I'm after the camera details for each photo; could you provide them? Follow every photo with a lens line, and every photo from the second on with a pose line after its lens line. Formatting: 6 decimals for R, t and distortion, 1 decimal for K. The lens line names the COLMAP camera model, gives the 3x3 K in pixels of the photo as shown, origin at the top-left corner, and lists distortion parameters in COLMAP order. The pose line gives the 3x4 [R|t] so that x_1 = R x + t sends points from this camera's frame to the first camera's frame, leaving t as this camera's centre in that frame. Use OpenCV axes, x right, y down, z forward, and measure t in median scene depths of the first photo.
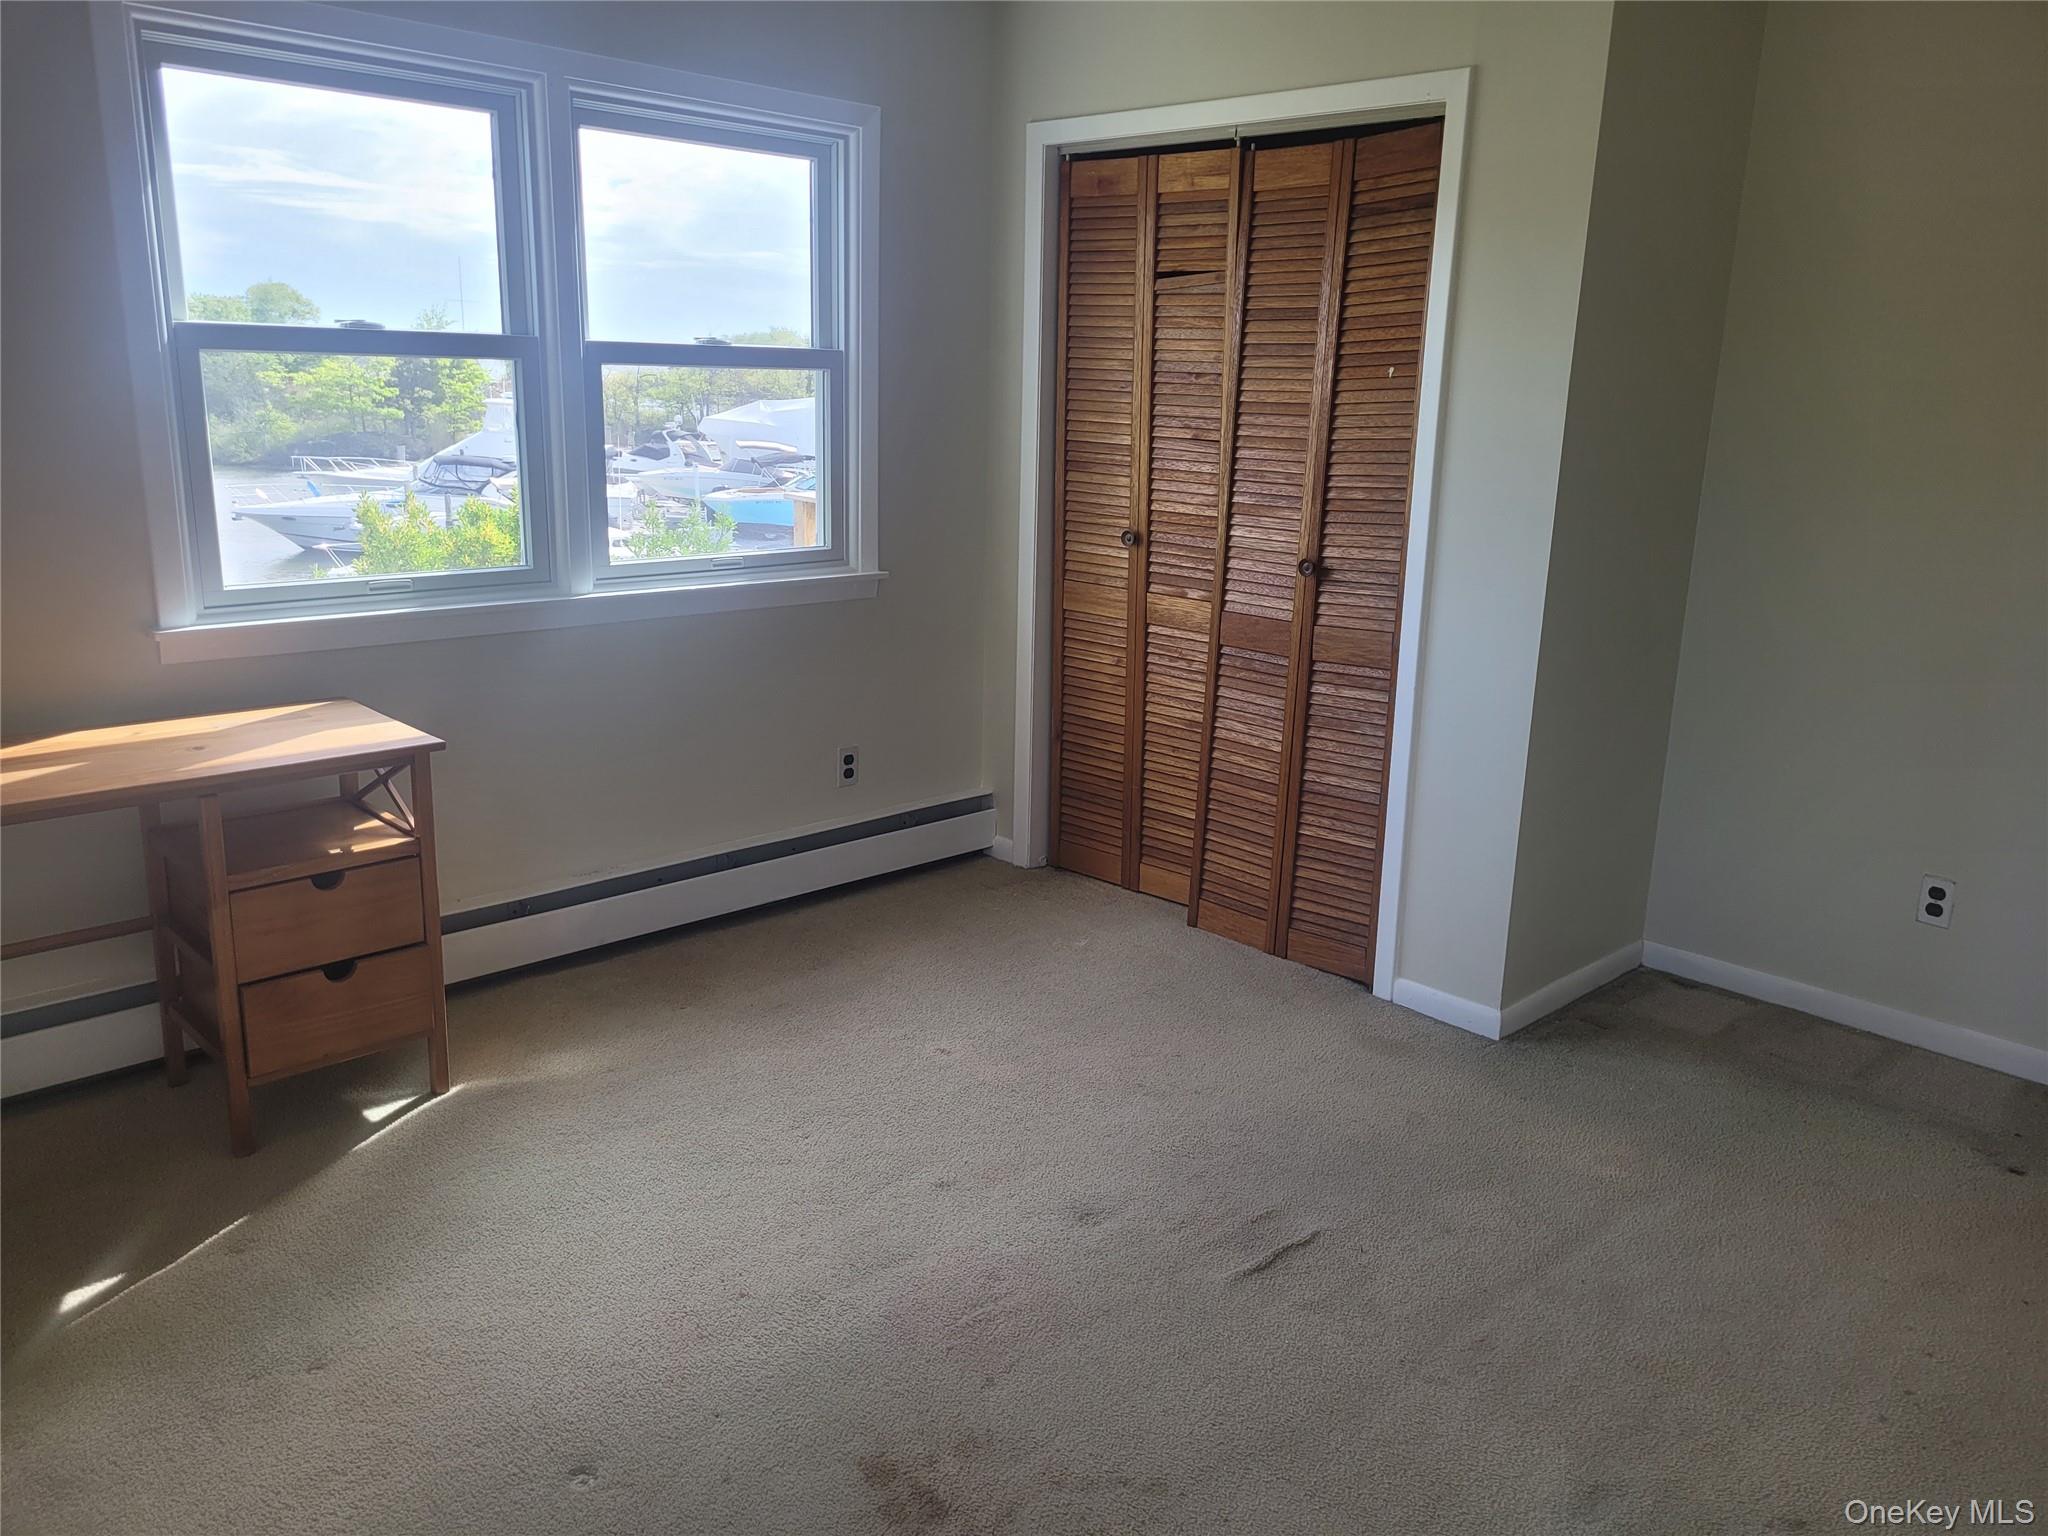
lens RADIAL K [[1548.7, 0, 1024.0], [0, 1548.7, 768.0], [0, 0, 1]] dist [0.061140, 0.000769]
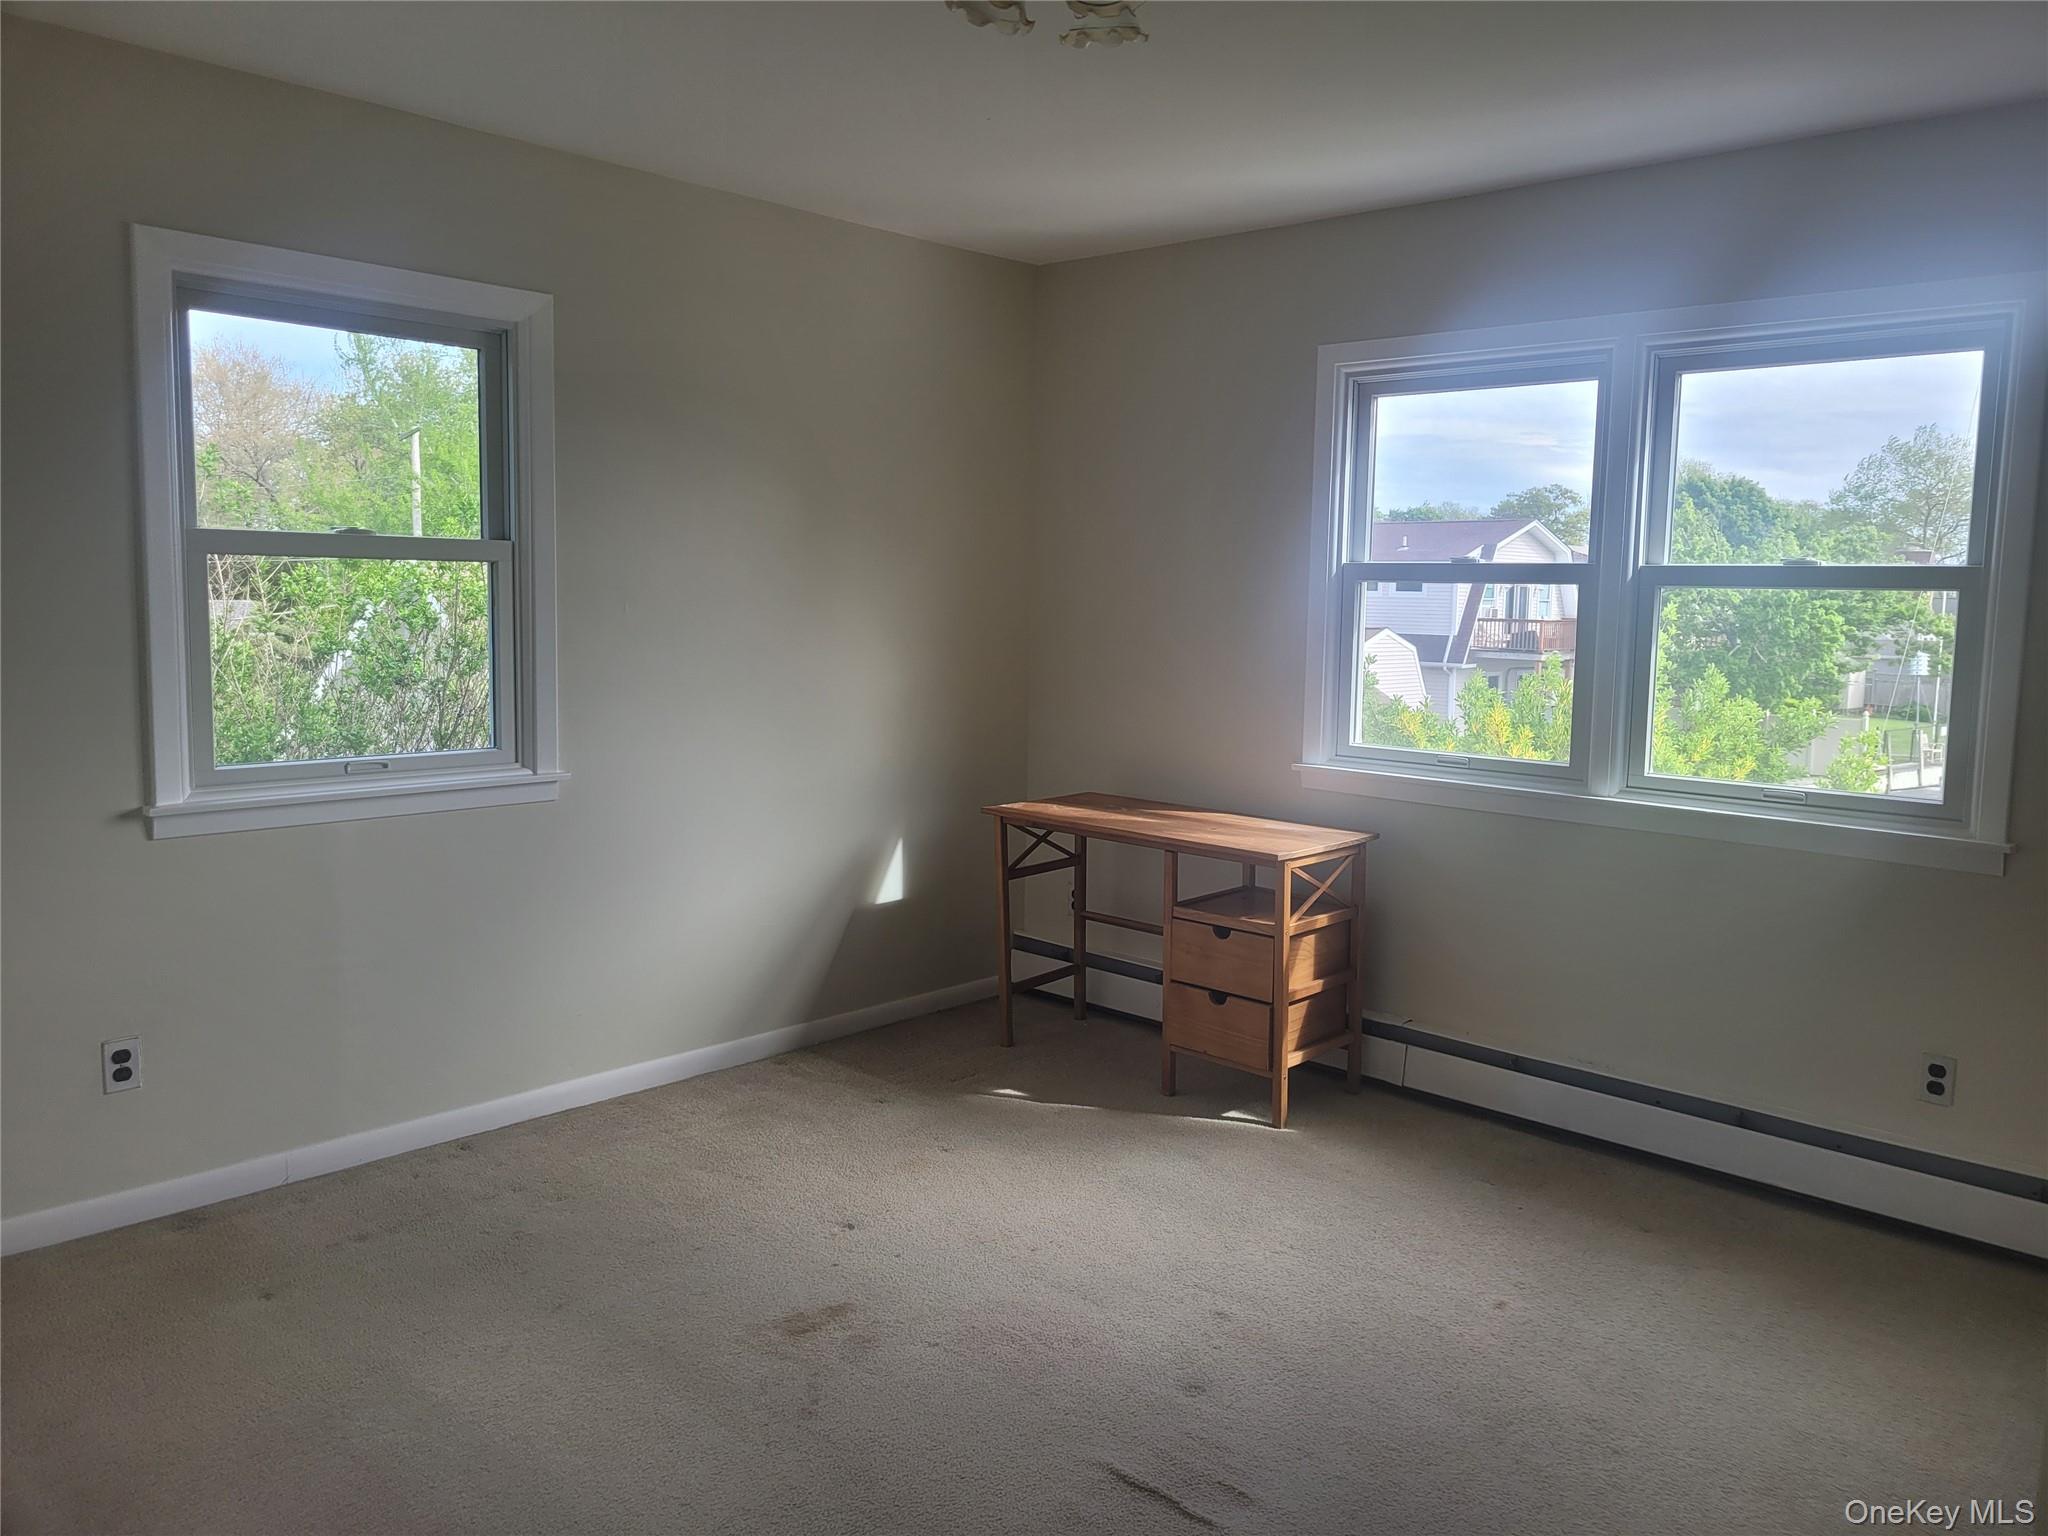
lens RADIAL K [[1548.7, 0, 1024.0], [0, 1548.7, 768.0], [0, 0, 1]] dist [0.061140, 0.000769]
pose [[0.061164, 0.113054, -0.991705, 0.762968], [-0.257363, 0.961755, 0.093767, -0.130507], [0.964377, 0.249493, 0.087920, 0.528359]]
